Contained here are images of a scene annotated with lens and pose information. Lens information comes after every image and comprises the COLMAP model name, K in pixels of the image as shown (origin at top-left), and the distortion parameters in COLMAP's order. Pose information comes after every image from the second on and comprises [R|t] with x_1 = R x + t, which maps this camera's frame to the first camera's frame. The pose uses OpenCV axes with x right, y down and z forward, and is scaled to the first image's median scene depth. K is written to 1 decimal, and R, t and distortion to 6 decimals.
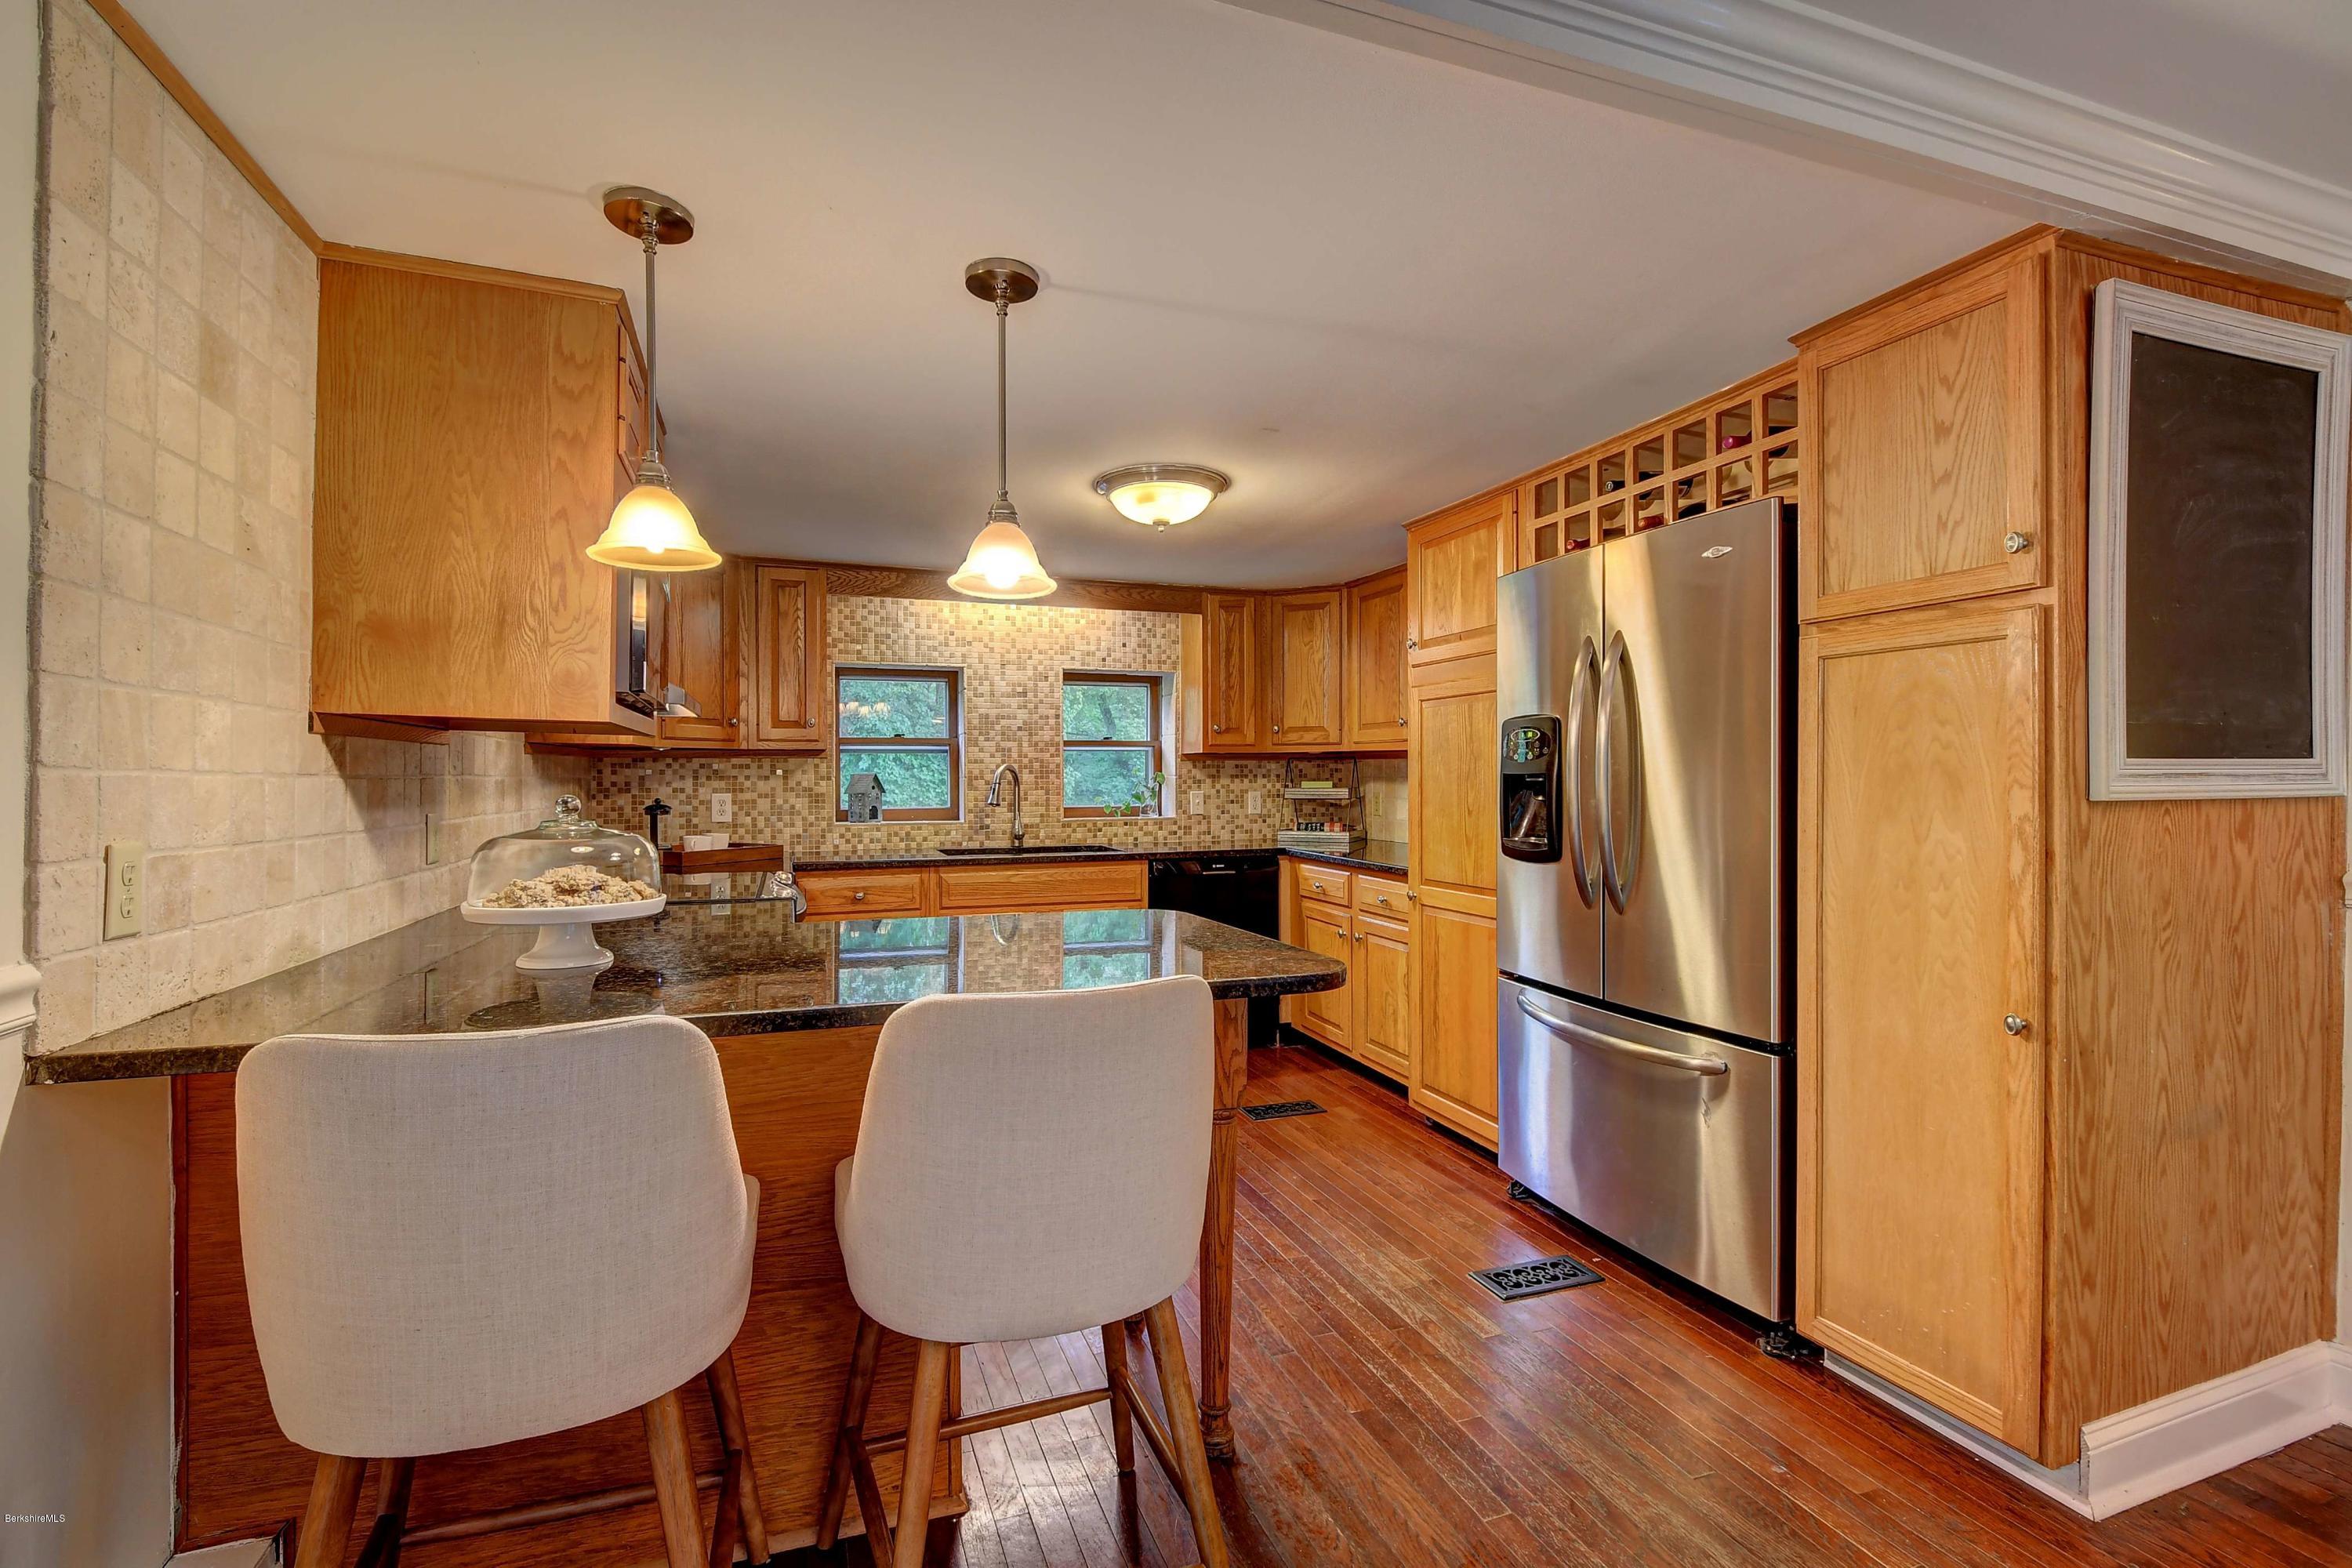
lens RADIAL K [[1067.4, 0, 1174.6], [0, 1067.4, 772.5], [0, 0, 1]] dist [0.000874, 0.000119]
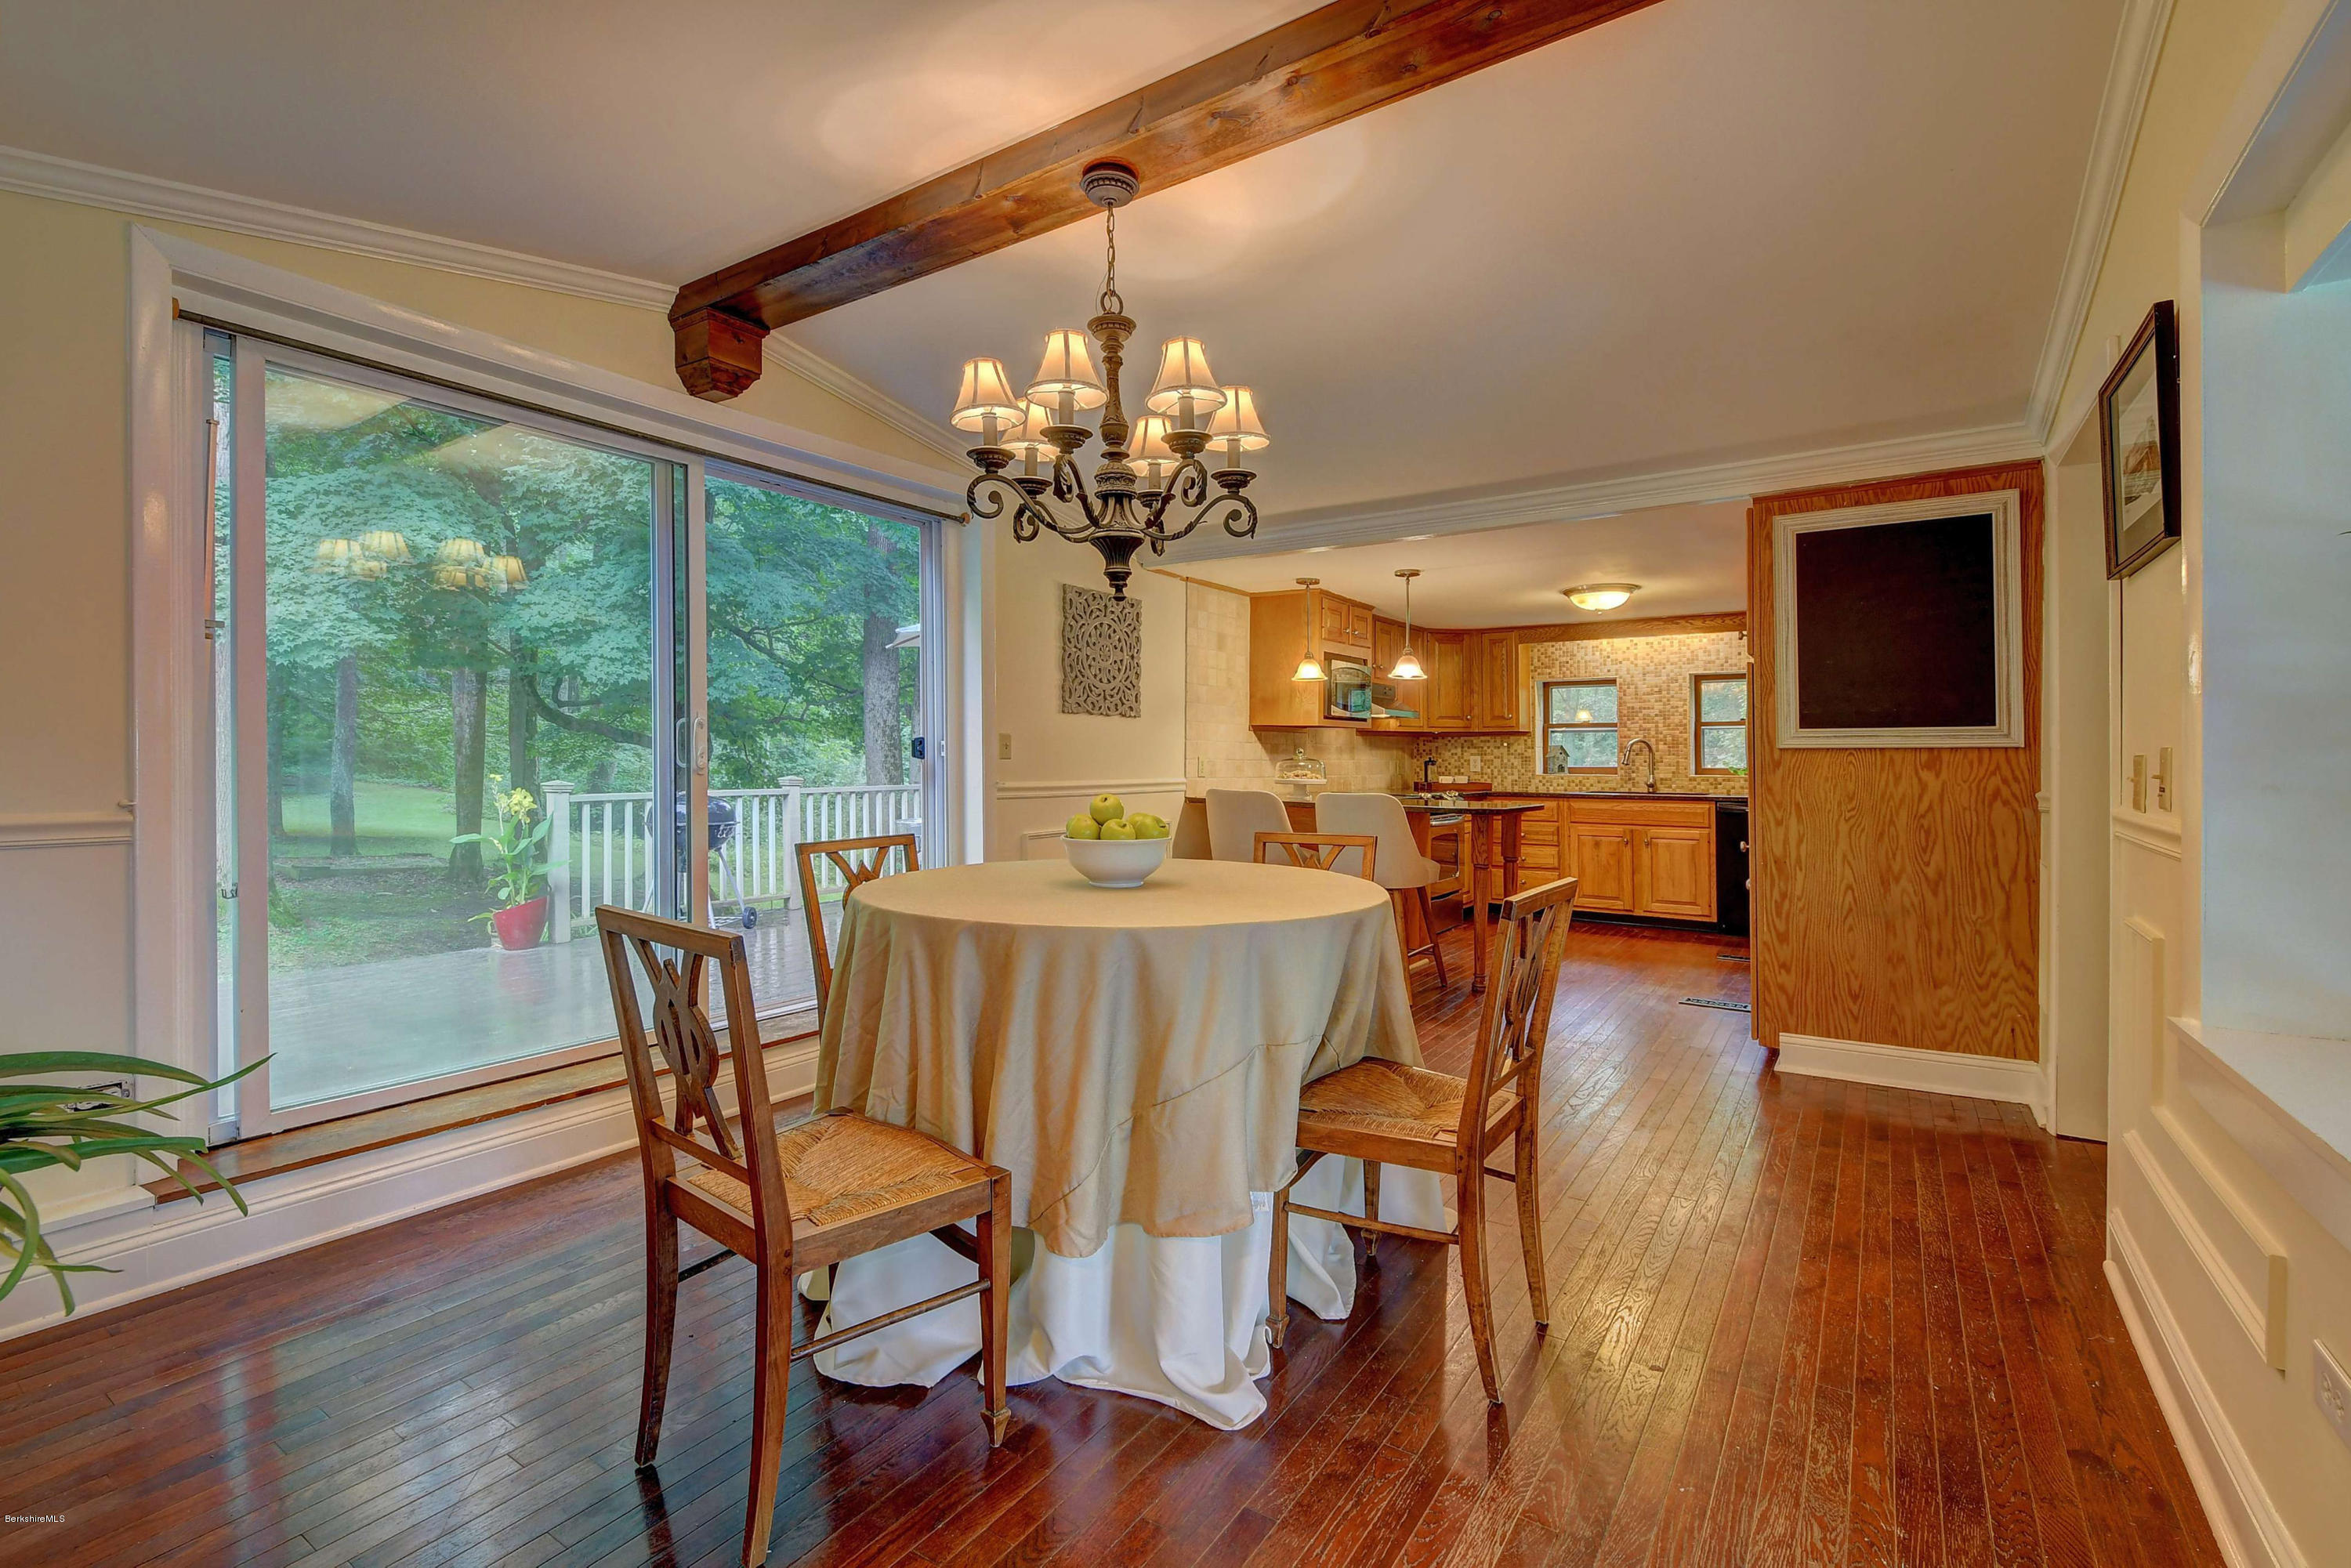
lens RADIAL K [[1041.8, 0, 1168.7], [0, 1041.8, 742.3], [0, 0, 1]] dist [0.026143, -0.015076]
pose [[0.600508, -0.007298, -0.799585, 1.668870], [-0.000352, 0.999956, -0.009392, 0.031601], [0.799618, 0.005921, 0.600479, -1.199056]]
